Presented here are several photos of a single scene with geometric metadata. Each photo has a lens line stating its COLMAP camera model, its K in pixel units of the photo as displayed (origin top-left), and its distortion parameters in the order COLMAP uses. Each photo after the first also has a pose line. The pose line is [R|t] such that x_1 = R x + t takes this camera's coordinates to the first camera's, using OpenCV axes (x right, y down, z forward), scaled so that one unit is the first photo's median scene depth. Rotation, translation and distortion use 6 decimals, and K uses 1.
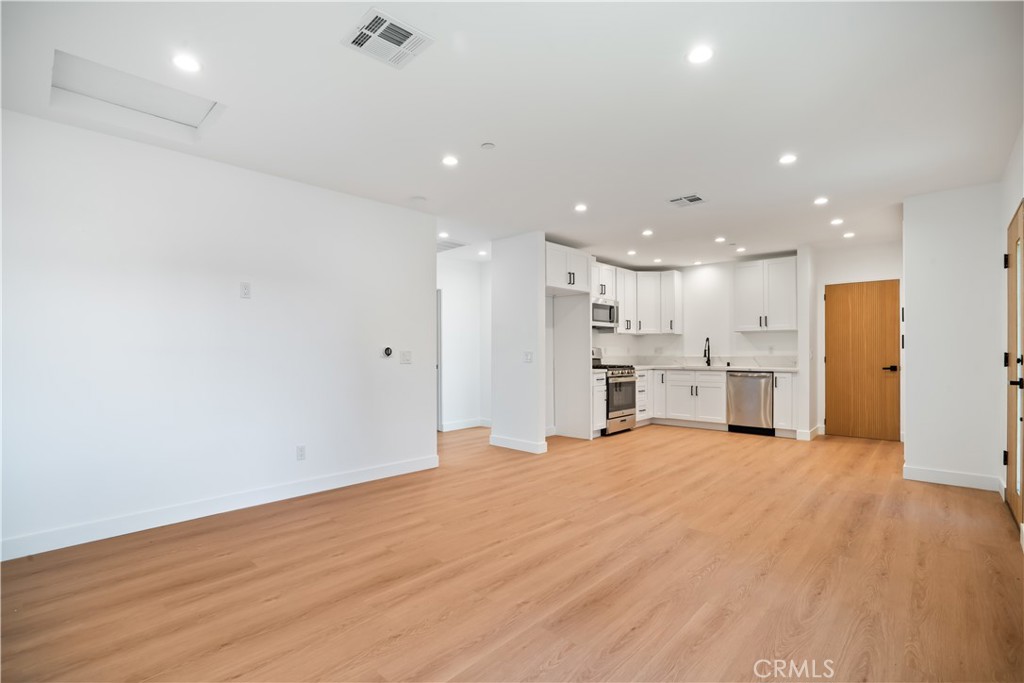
lens RADIAL K [[473.6, 0, 528.6], [0, 473.6, 349.4], [0, 0, 1]] dist [-0.030781, 0.000310]
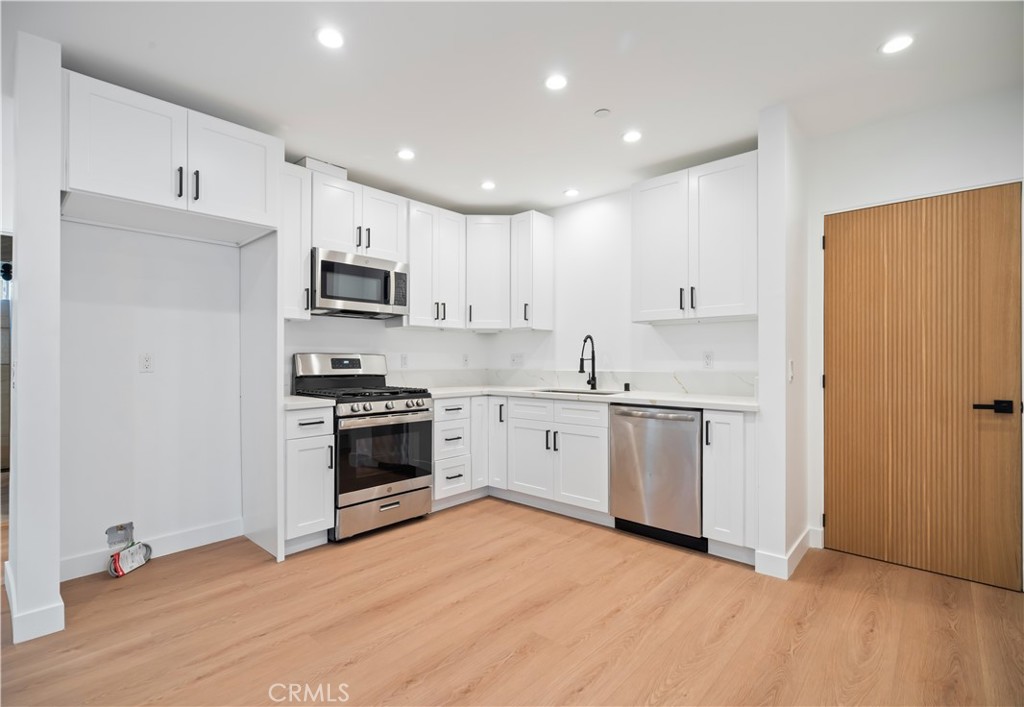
lens RADIAL K [[483.3, 0, 494.8], [0, 483.3, 356.2], [0, 0, 1]] dist [0.000490, 0.000265]
pose [[0.999786, 0.003800, -0.020358, 0.320946], [-0.003894, 0.999982, -0.004584, 0.000862], [0.020340, 0.004662, 0.999782, 0.518823]]
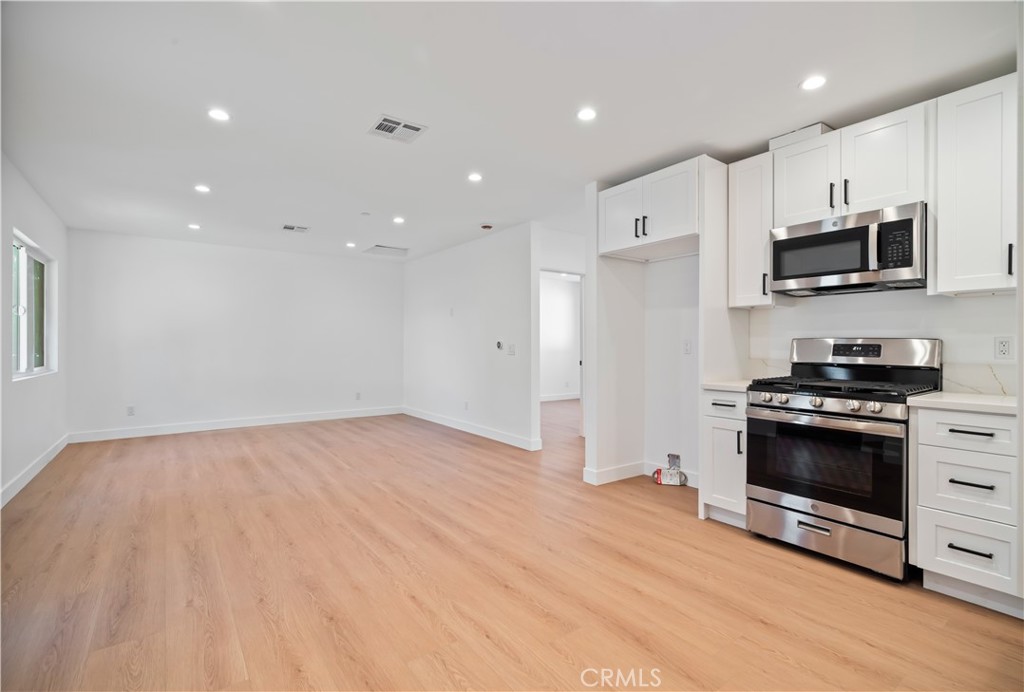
lens RADIAL K [[476.3, 0, 512.0], [0, 476.3, 346.0], [0, 0, 1]] dist [0.000445, -0.009194]
pose [[-0.216337, 0.006160, -0.976299, 0.638387], [0.002493, 0.999980, 0.005757, 0.000007], [0.976316, -0.001188, -0.216348, 0.854752]]
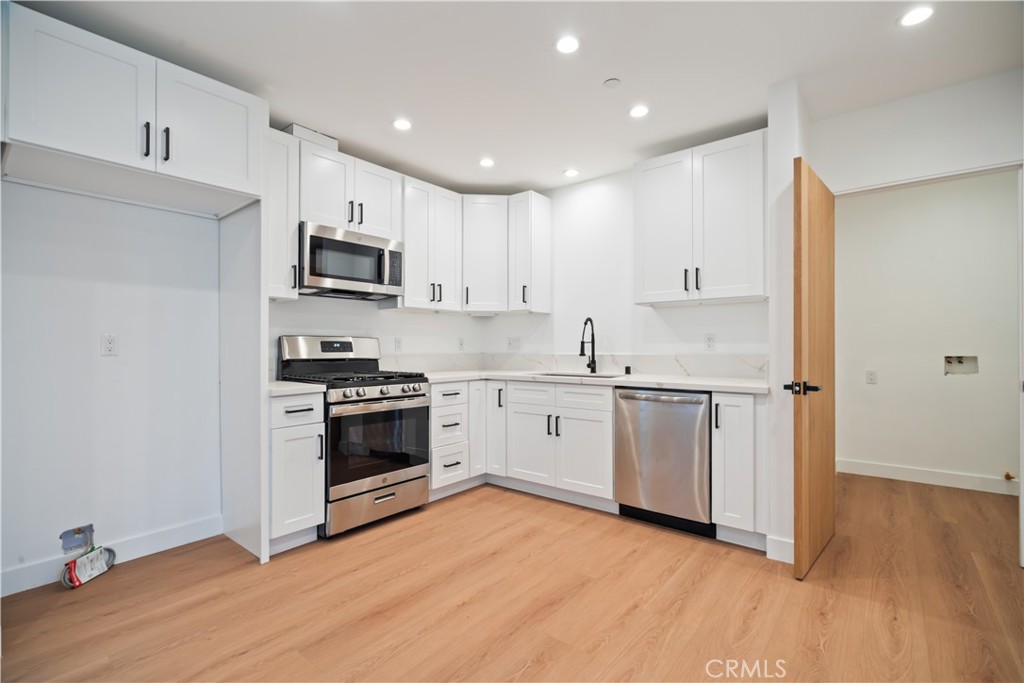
lens RADIAL K [[467.5, 0, 512.0], [0, 467.5, 341.5], [0, 0, 1]] dist [0.000279, -0.000024]
pose [[0.998882, 0.002501, 0.047202, 0.304676], [-0.002132, 0.999967, -0.007865, 0.005325], [-0.047220, 0.007756, 0.998854, 0.555553]]
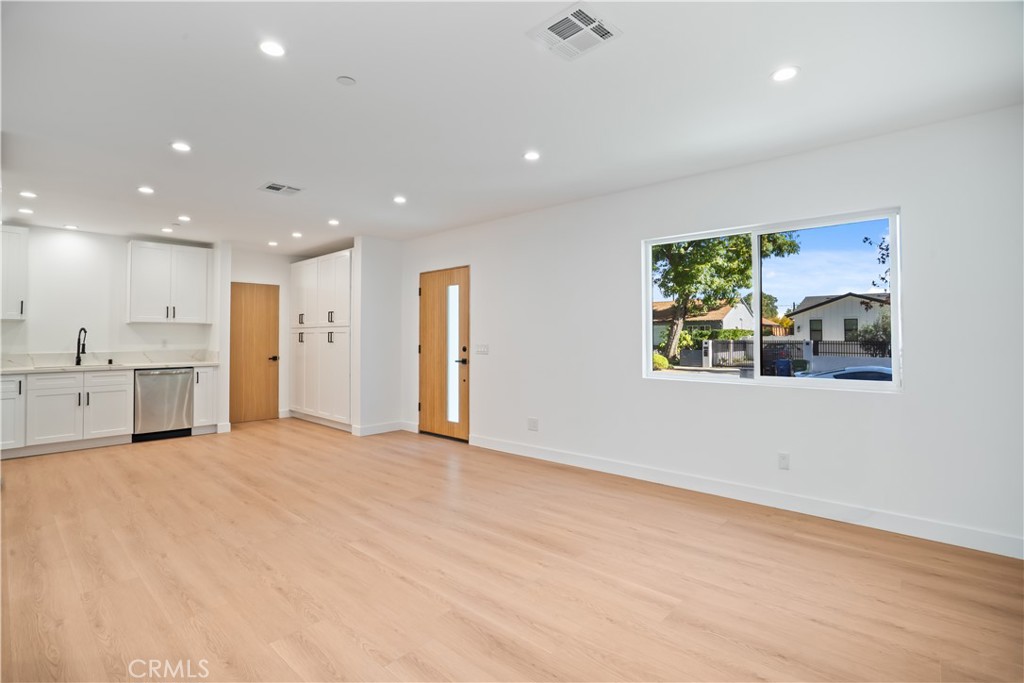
lens RADIAL K [[480.3, 0, 491.1], [0, 480.3, 320.1], [0, 0, 1]] dist [-0.019365, 0.000147]
pose [[0.050687, 0.040858, 0.997878, -0.391972], [0.001764, 0.999158, -0.041000, -0.005846], [-0.998713, 0.003838, 0.050573, 0.339755]]
